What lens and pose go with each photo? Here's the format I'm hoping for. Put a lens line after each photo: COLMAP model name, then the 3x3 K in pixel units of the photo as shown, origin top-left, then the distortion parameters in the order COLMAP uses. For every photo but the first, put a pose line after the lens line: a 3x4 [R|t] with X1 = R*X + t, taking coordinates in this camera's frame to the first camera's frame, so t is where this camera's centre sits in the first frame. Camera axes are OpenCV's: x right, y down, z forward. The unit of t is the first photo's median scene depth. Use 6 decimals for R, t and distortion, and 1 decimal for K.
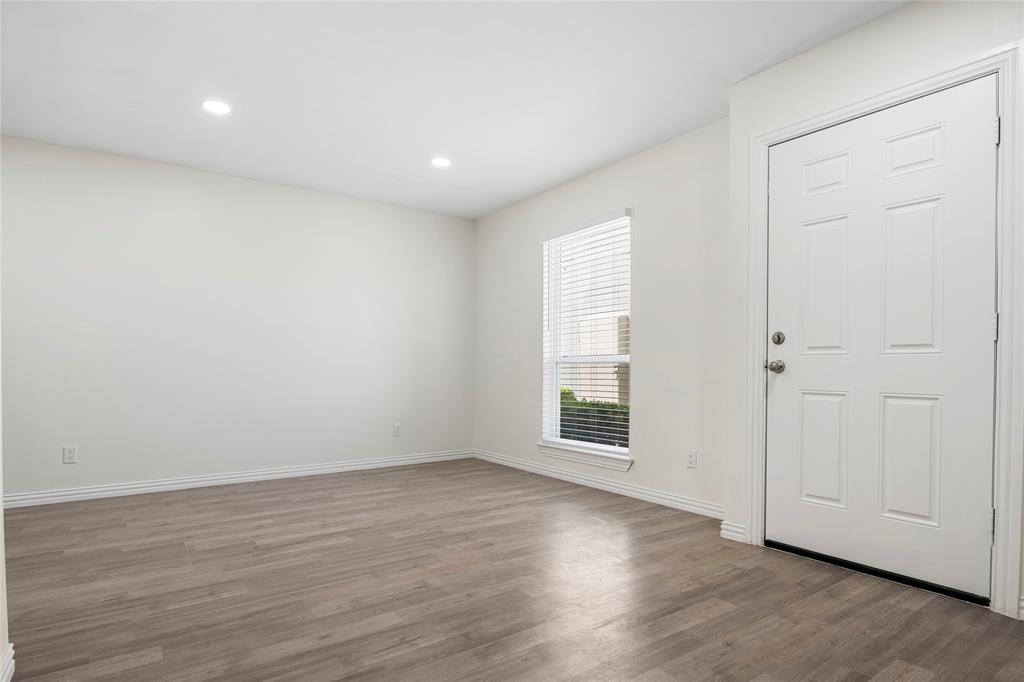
lens RADIAL K [[552.4, 0, 508.3], [0, 552.4, 377.7], [0, 0, 1]] dist [-0.004425, -0.001322]
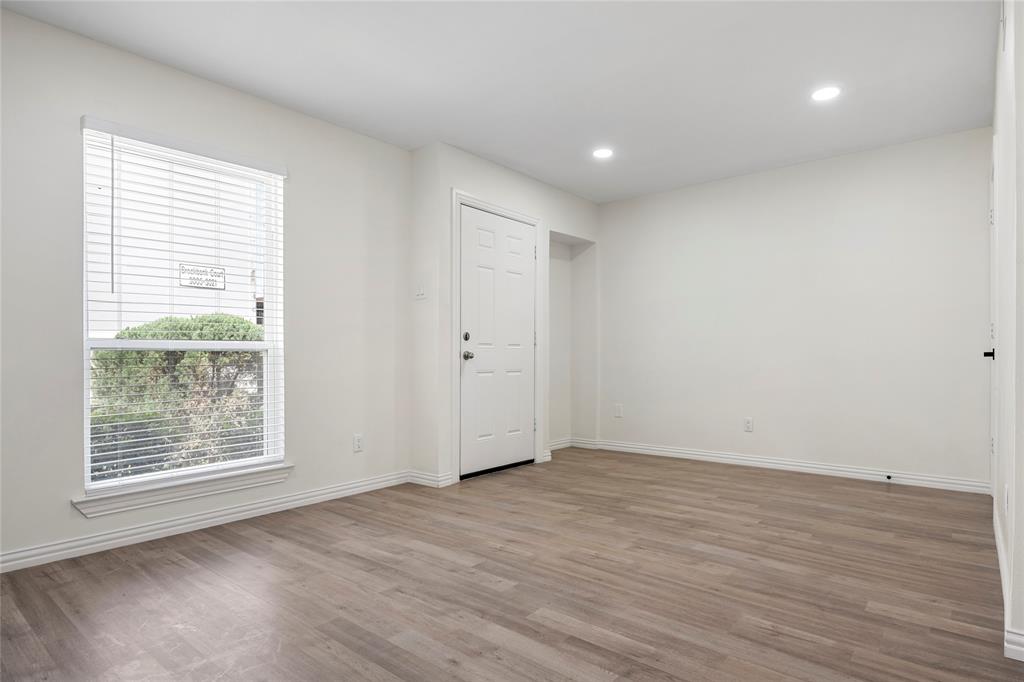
lens RADIAL K [[562.6, 0, 499.9], [0, 562.6, 353.4], [0, 0, 1]] dist [-0.004443, -0.000455]
pose [[-0.246273, 0.004492, 0.969190, -1.013840], [0.021785, 0.999762, 0.000902, -0.025150], [-0.968956, 0.021336, -0.246312, 1.298958]]
